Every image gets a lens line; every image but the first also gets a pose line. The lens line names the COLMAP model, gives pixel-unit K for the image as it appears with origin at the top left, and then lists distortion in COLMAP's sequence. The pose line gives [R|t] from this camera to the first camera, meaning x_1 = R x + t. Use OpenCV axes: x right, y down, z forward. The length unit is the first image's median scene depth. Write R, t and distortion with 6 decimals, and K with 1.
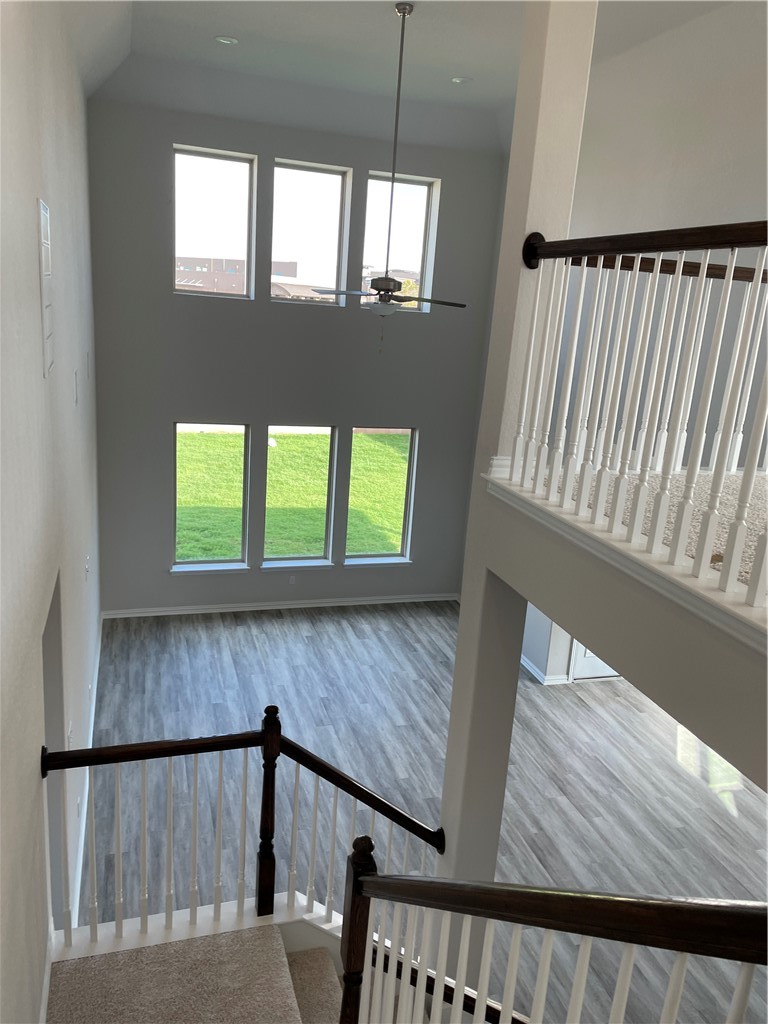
lens RADIAL K [[770.2, 0, 389.0], [0, 770.2, 509.6], [0, 0, 1]] dist [0.037472, -0.037148]
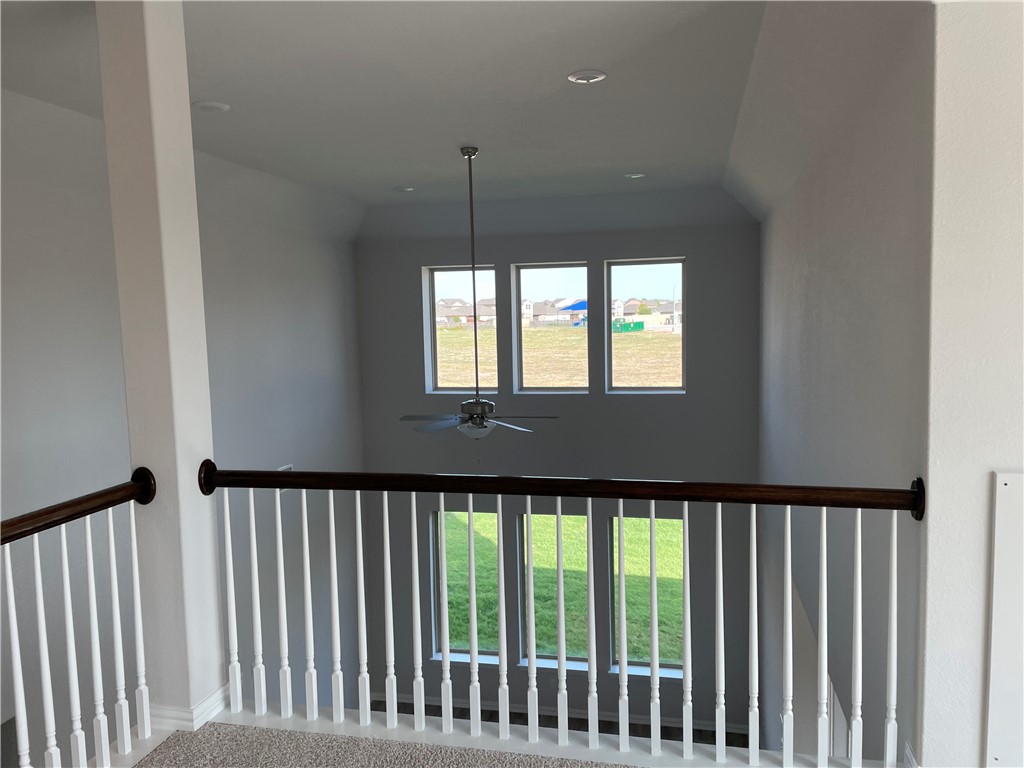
lens RADIAL K [[770.2, 0, 522.0], [0, 770.2, 386.2], [0, 0, 1]] dist [0.037472, -0.037148]
pose [[0.865974, -0.045338, -0.498030, 0.342534], [-0.046309, 0.984333, -0.170131, -0.109317], [0.497941, 0.170392, 0.850307, 0.145607]]
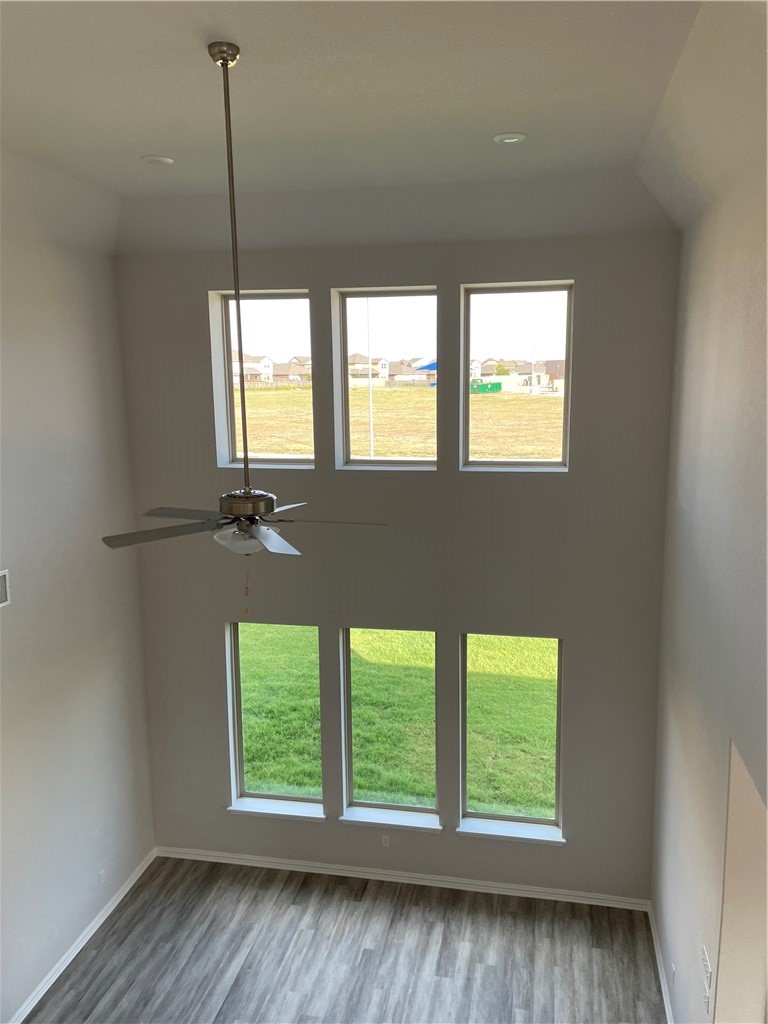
lens RADIAL K [[770.2, 0, 387.1], [0, 770.2, 512.2], [0, 0, 1]] dist [0.037472, -0.037148]
pose [[0.872425, 0.004464, -0.488728, 0.245244], [-0.054077, 0.994700, -0.087447, -0.163127], [0.485748, 0.102720, 0.868042, 0.366143]]
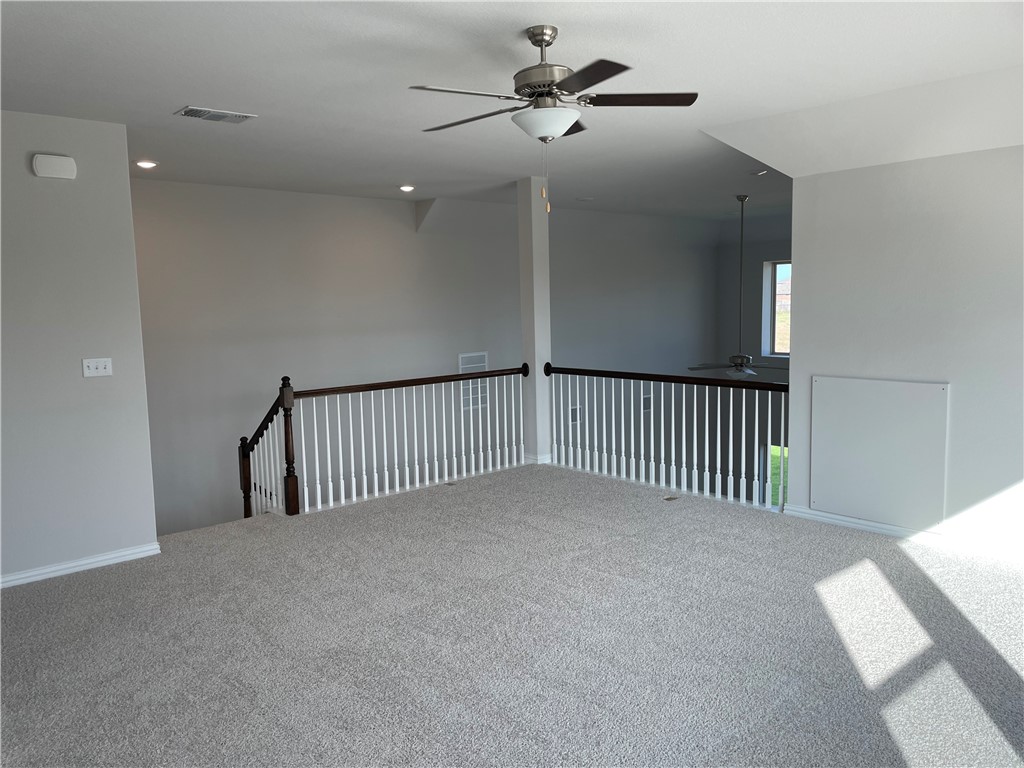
lens RADIAL K [[770.2, 0, 510.0], [0, 770.2, 390.1], [0, 0, 1]] dist [0.037472, -0.037148]
pose [[0.414165, 0.023863, -0.909889, 0.781683], [-0.184759, 0.981049, -0.058370, -0.045458], [0.891253, 0.192285, 0.410725, -0.002439]]
